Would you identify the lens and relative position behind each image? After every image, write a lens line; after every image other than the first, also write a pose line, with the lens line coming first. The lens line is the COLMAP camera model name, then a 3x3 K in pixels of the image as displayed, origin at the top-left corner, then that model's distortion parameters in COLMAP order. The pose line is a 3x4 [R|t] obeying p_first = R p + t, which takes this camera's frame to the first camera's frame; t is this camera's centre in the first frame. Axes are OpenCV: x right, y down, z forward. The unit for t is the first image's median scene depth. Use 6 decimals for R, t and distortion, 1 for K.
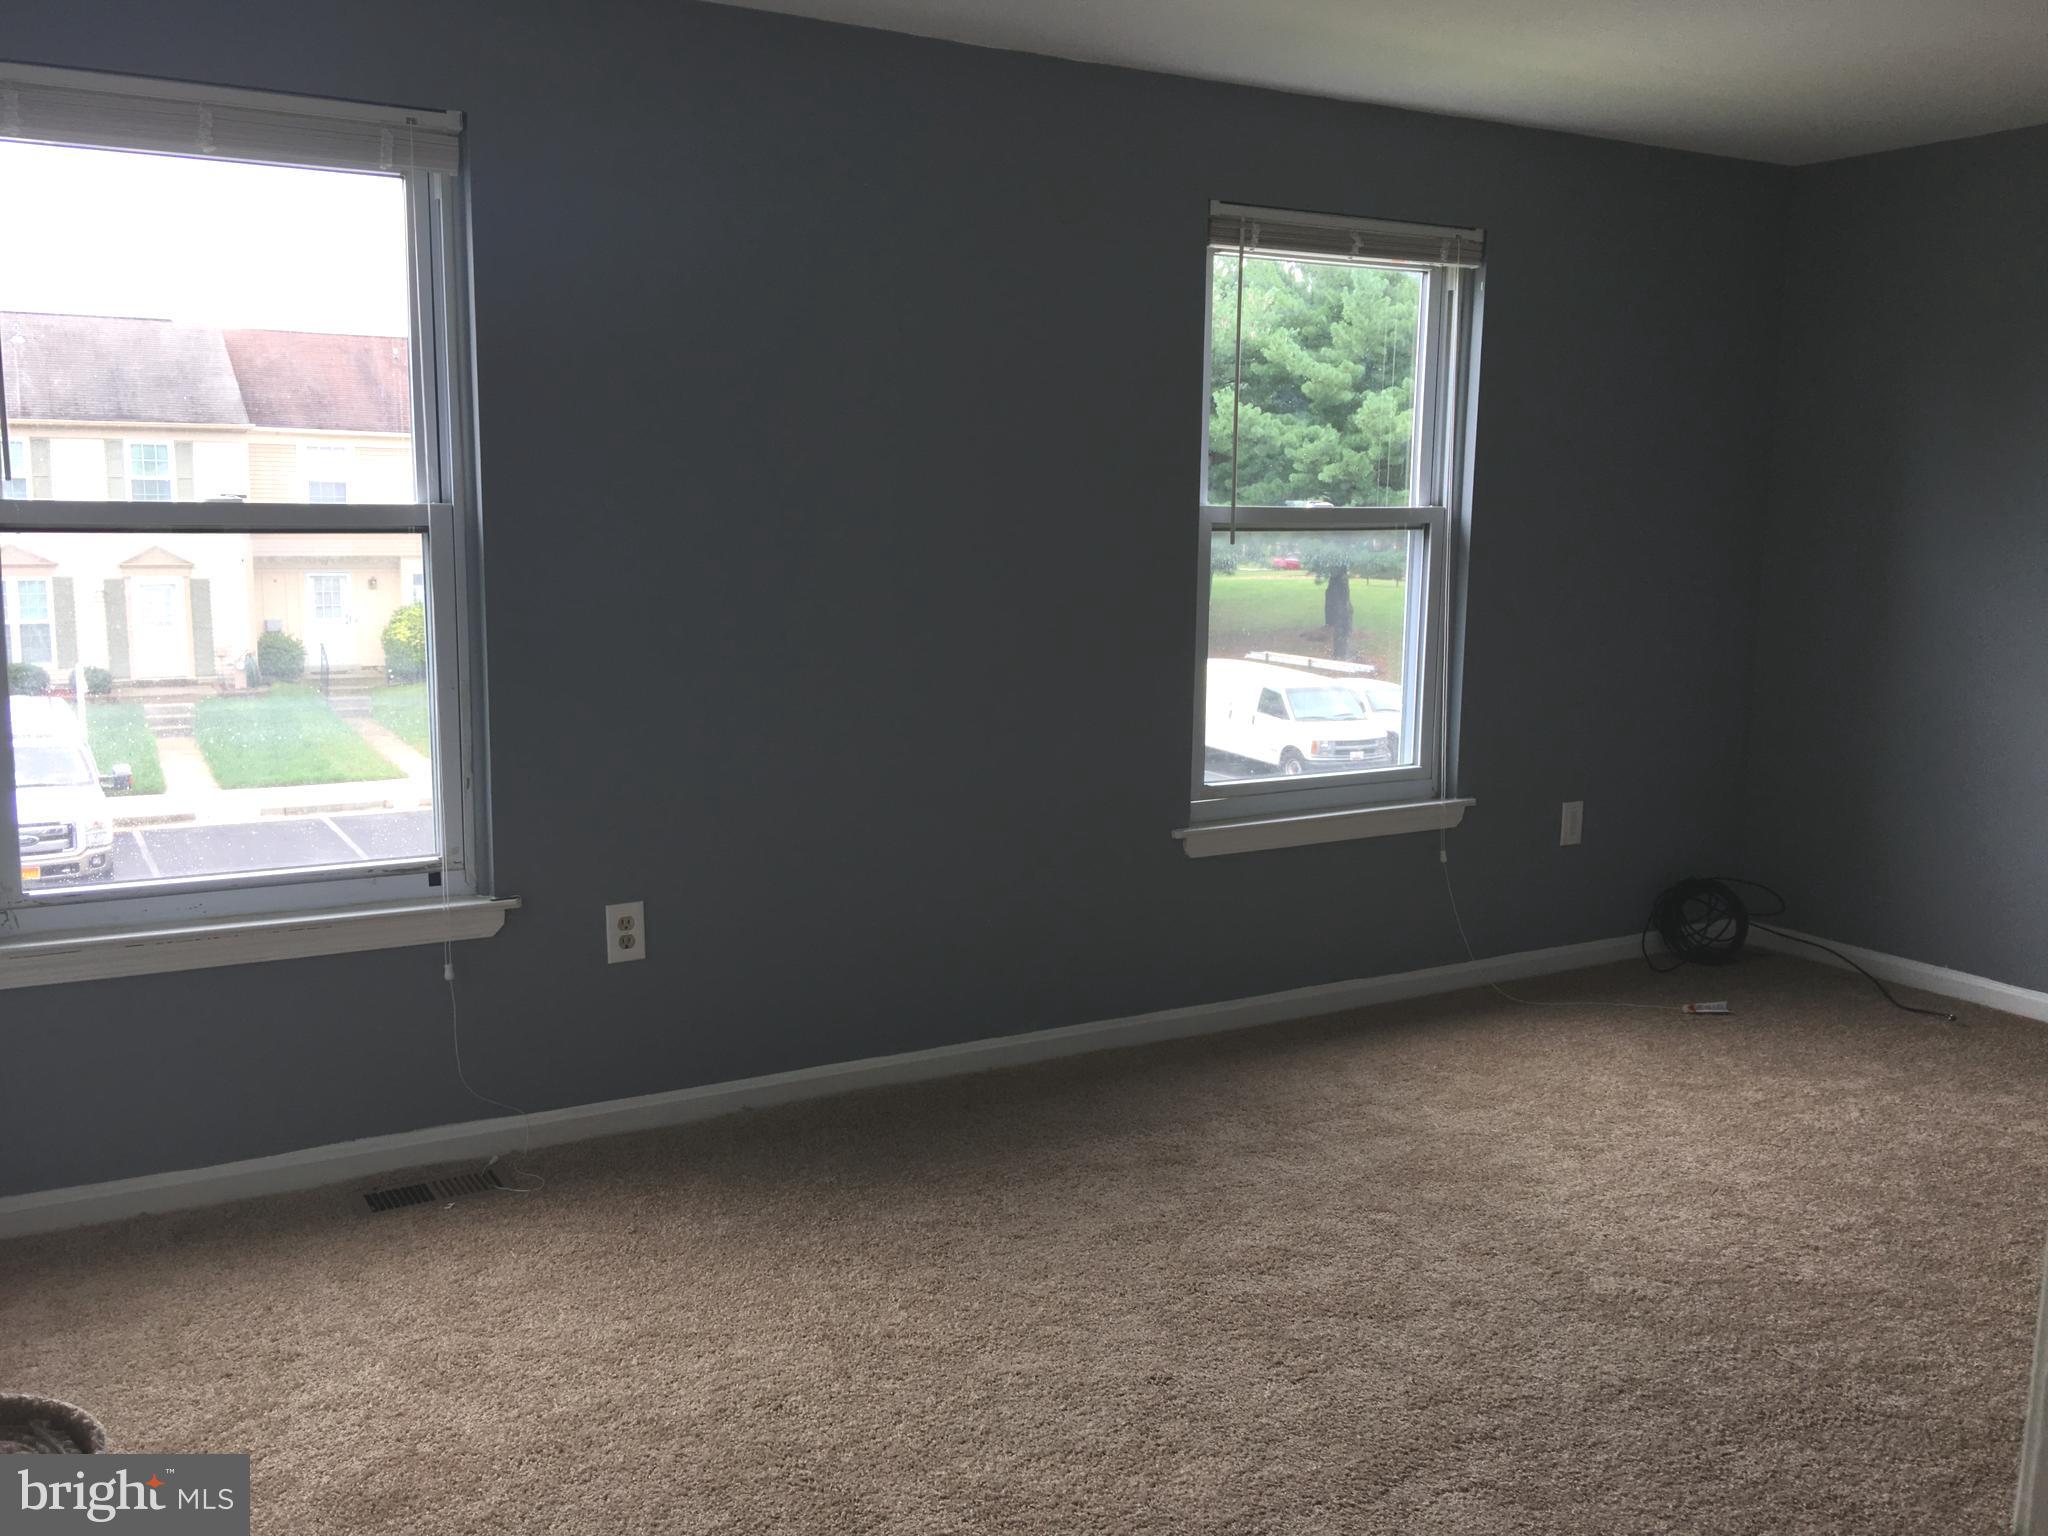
lens RADIAL K [[1752.8, 0, 1024.0], [0, 1752.8, 768.0], [0, 0, 1]] dist [0.081377, -0.132724]
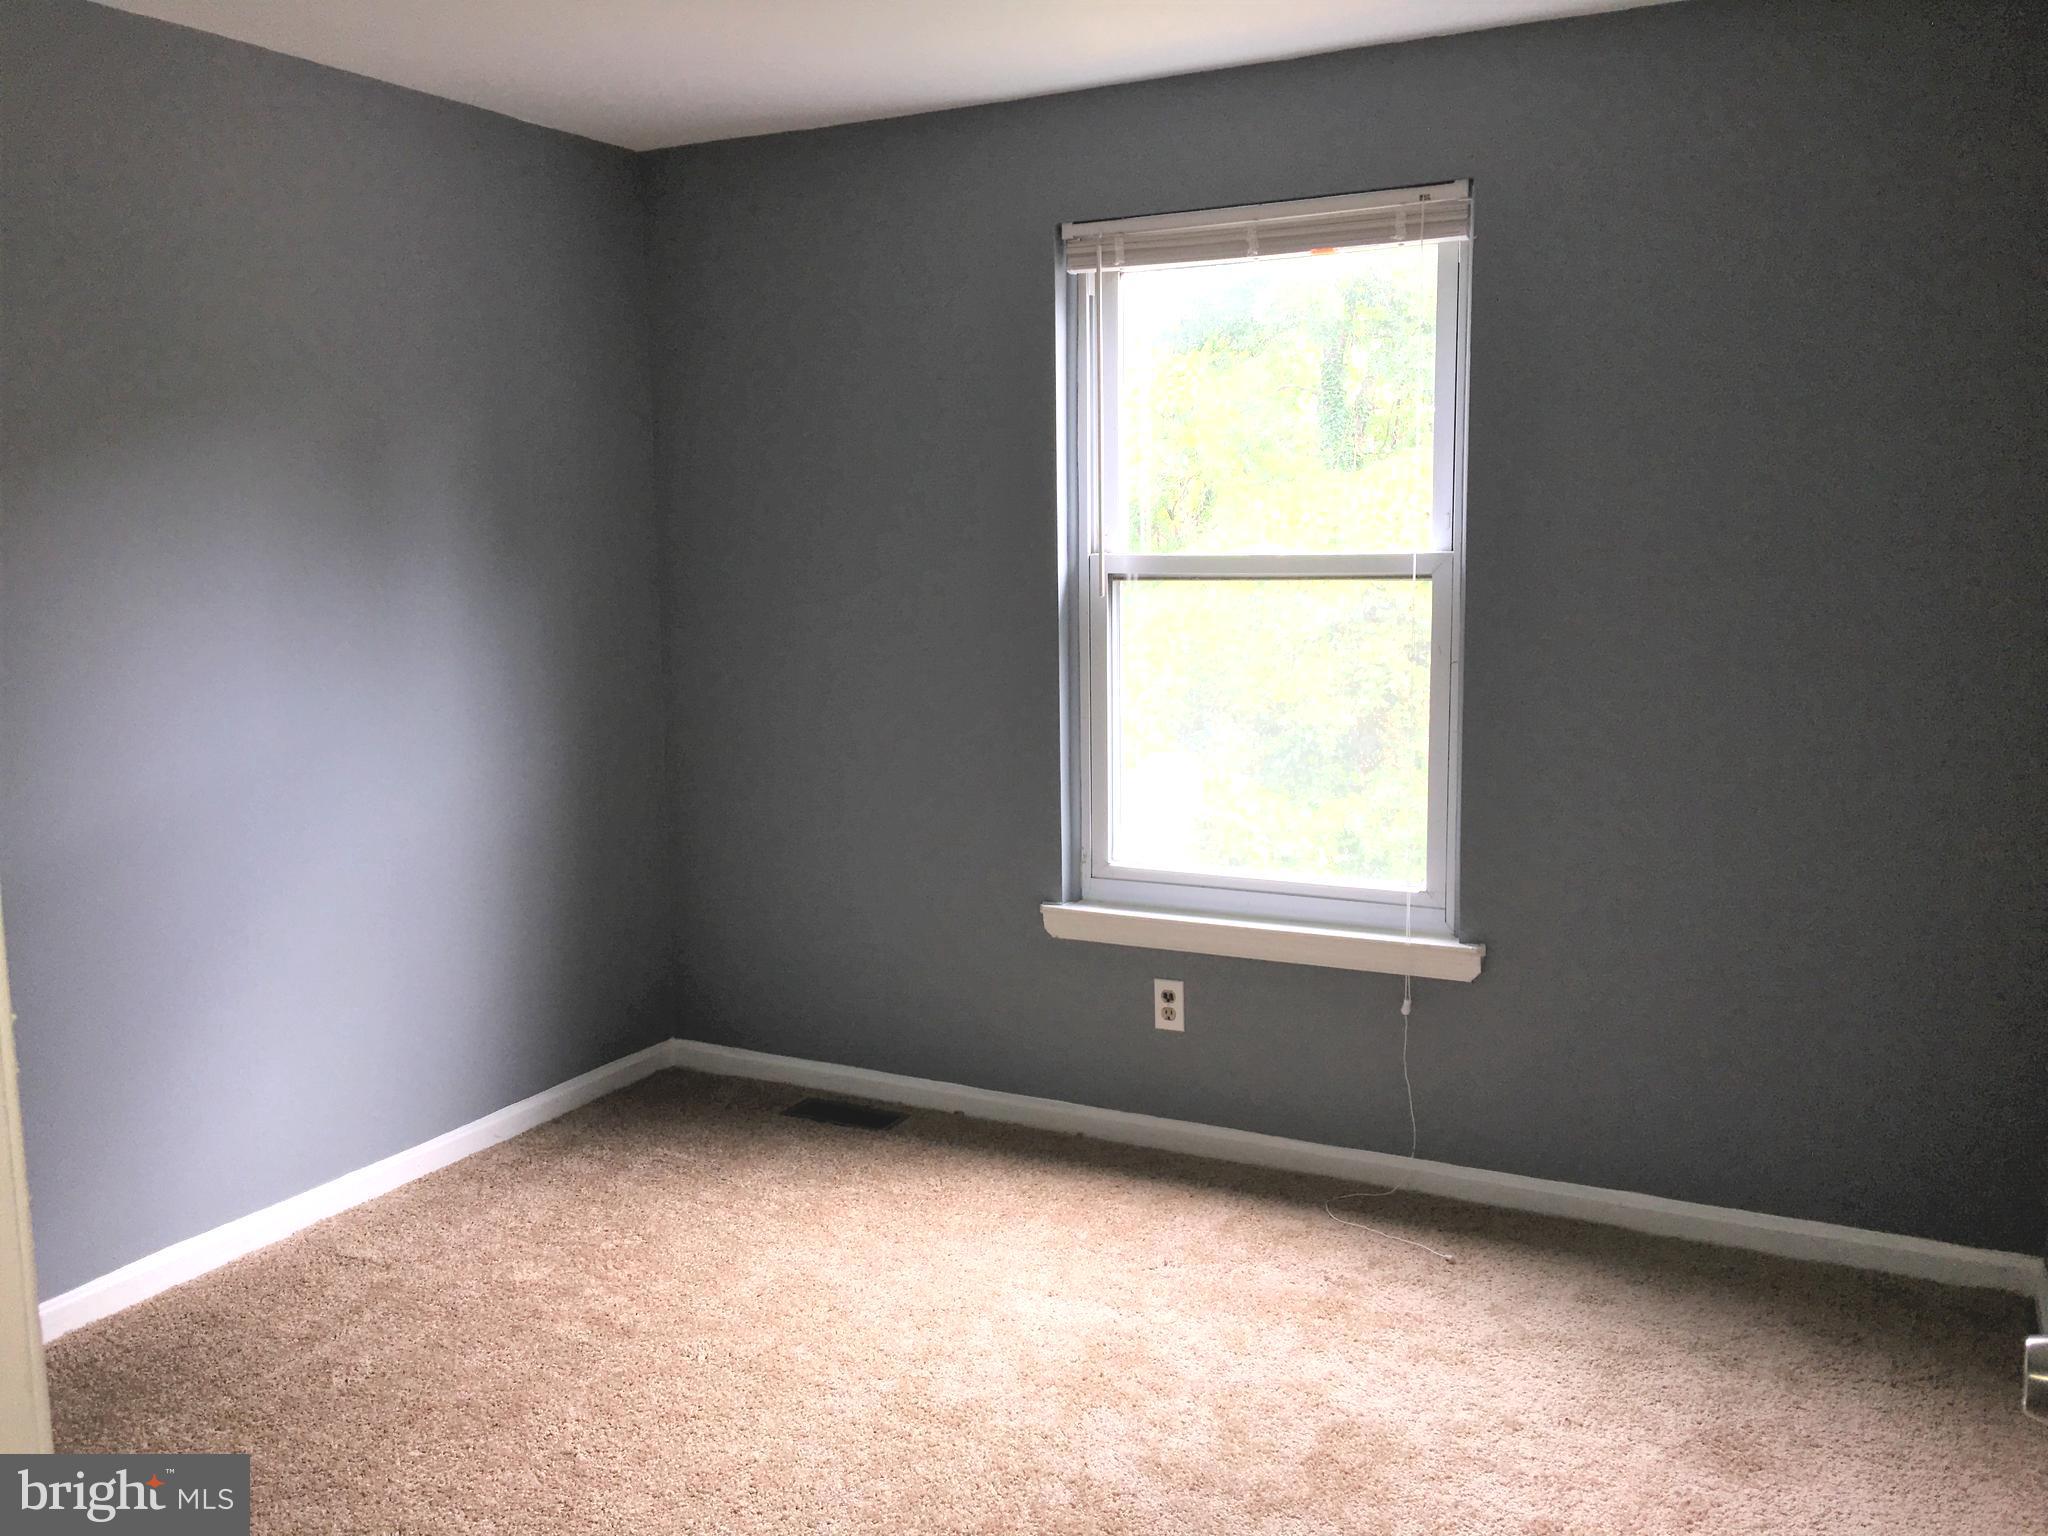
lens RADIAL K [[1771.6, 0, 988.4], [0, 1771.6, 718.2], [0, 0, 1]] dist [-0.001768, 0.002471]
pose [[0.526665, 0.065569, -0.847540, 1.064832], [-0.112645, 0.993611, 0.006871, -0.078767], [0.842576, 0.091853, 0.530687, 0.594963]]
